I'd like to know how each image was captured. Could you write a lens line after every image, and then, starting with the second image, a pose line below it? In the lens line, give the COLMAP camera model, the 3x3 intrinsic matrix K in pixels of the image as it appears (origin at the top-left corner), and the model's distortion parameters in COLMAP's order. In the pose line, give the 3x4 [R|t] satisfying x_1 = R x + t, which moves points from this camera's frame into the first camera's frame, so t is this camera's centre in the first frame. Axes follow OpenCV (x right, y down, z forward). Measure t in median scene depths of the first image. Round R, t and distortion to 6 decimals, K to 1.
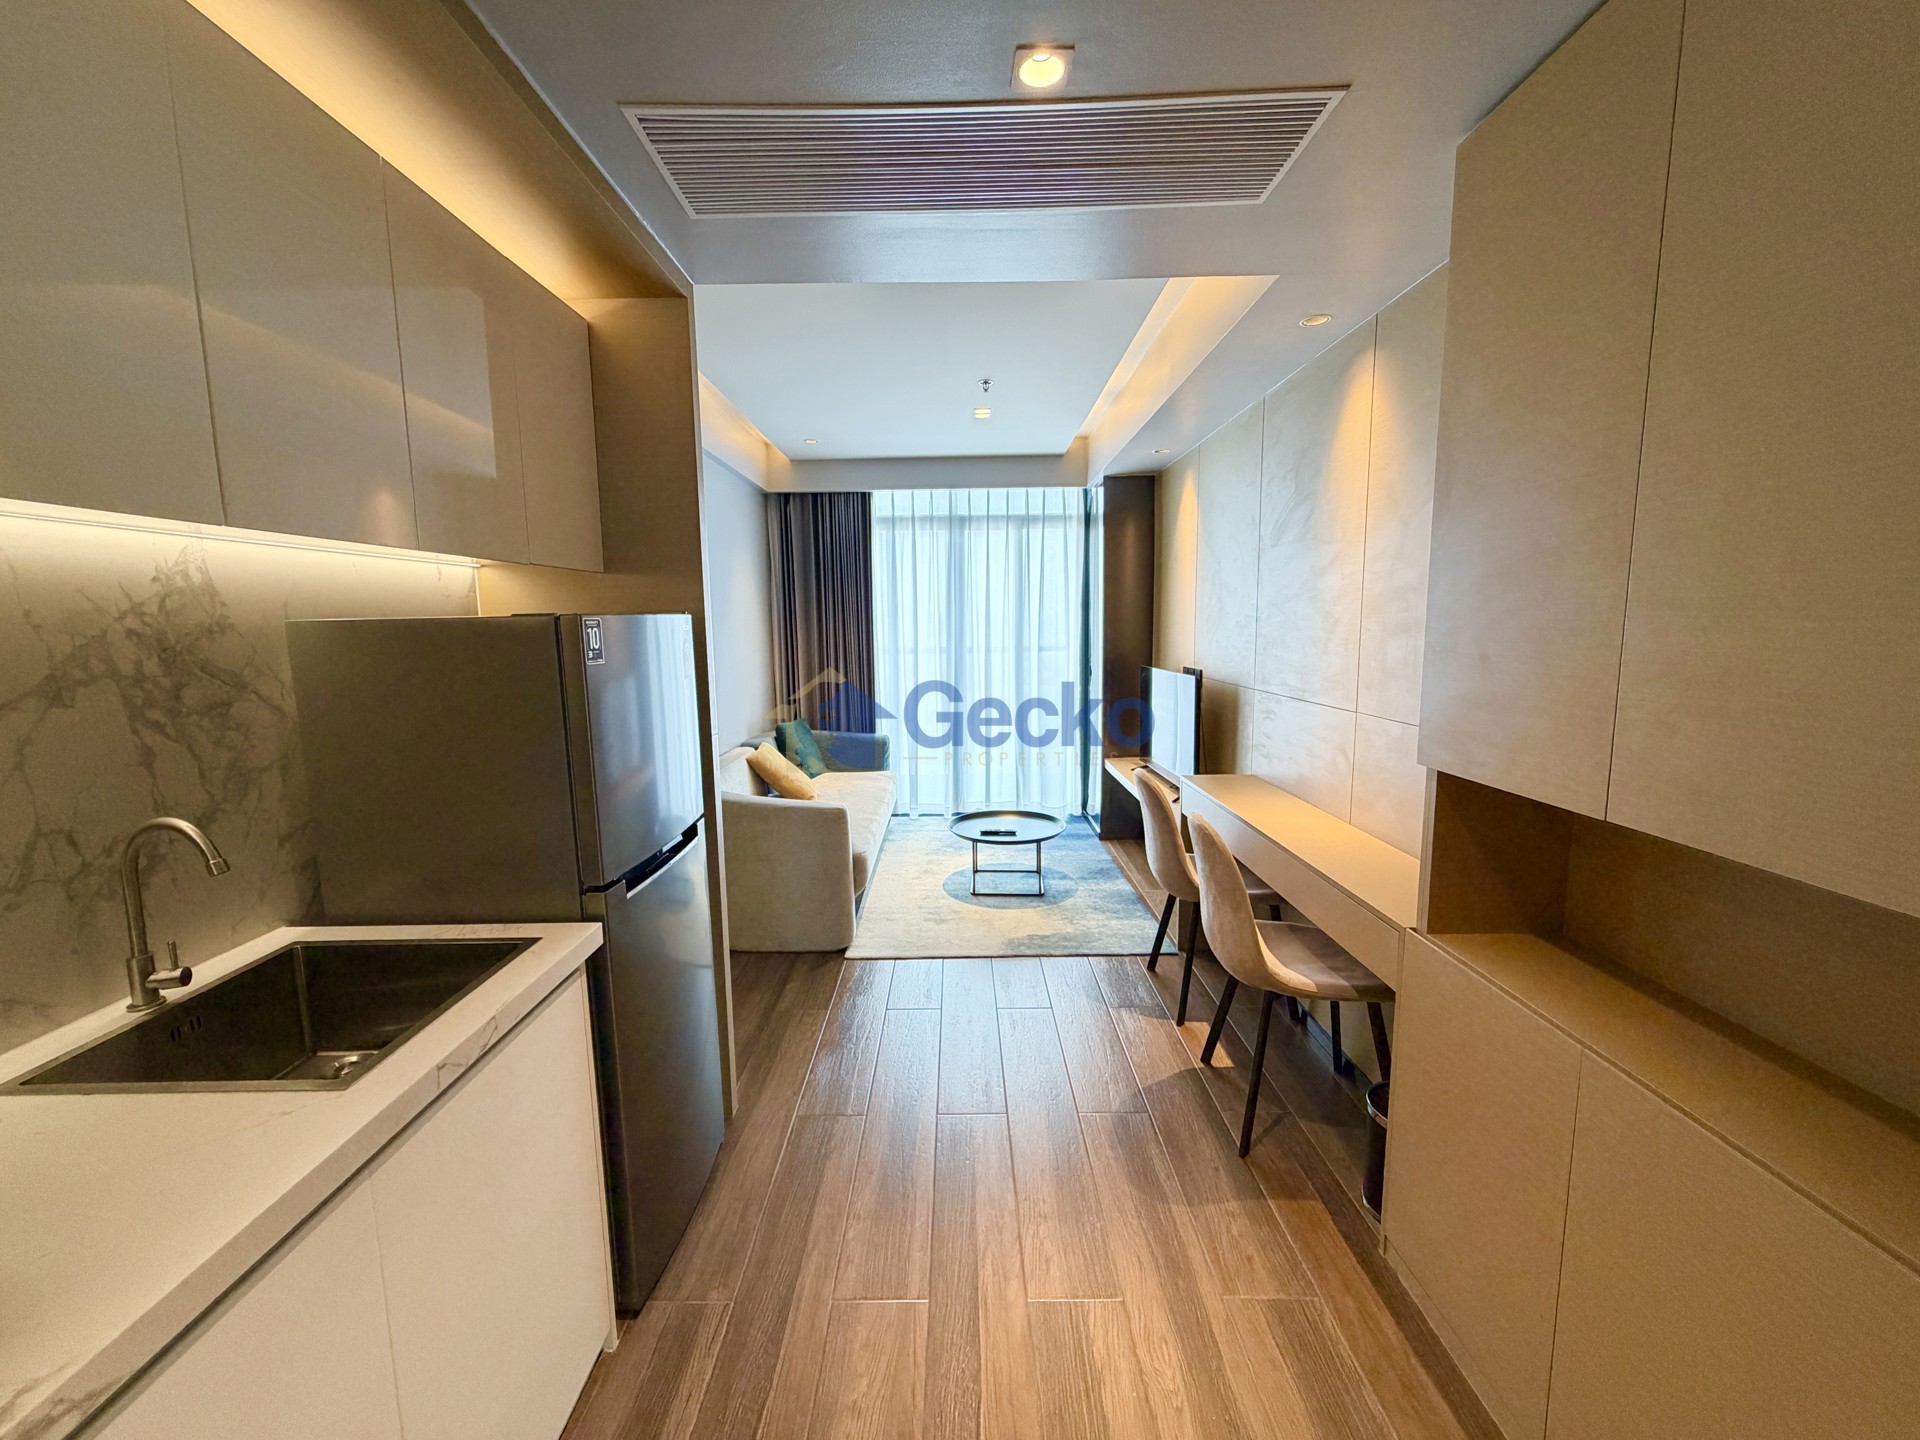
lens RADIAL K [[771.1, 0, 948.9], [0, 771.1, 719.7], [0, 0, 1]] dist [-0.000840, 0.000432]
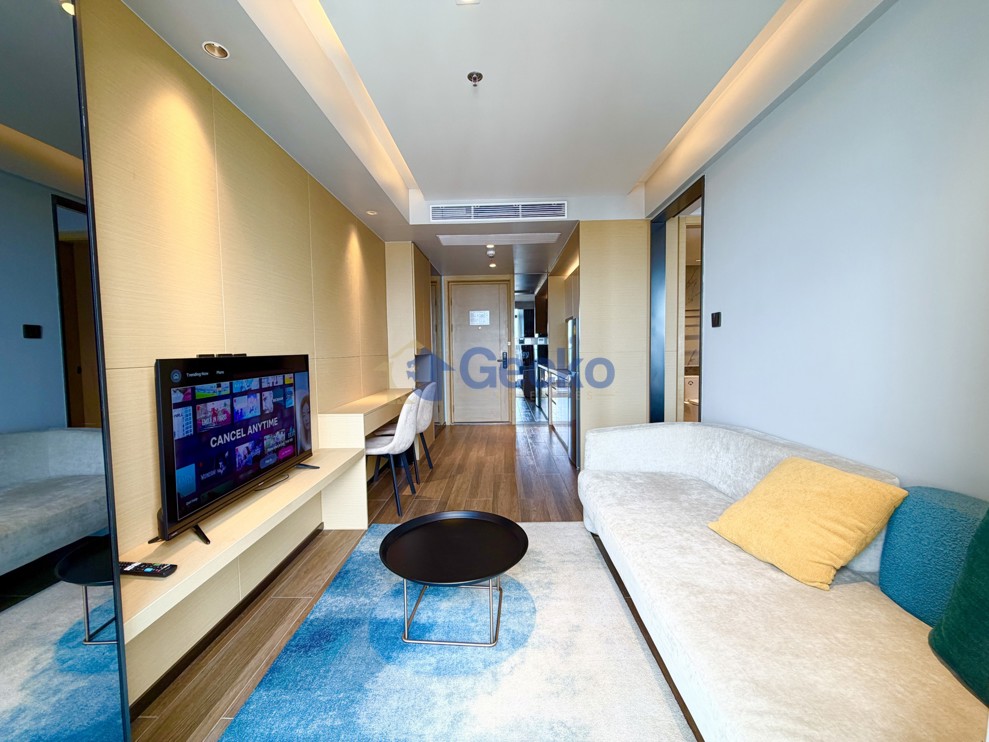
lens RADIAL K [[397.2, 0, 493.4], [0, 397.2, 370.2], [0, 0, 1]] dist [-0.000840, 0.000432]
pose [[-0.999583, 0.028764, 0.002726, 0.035459], [0.028789, 0.983535, 0.178411, -0.136705], [0.002451, 0.178415, -0.983952, 1.671996]]
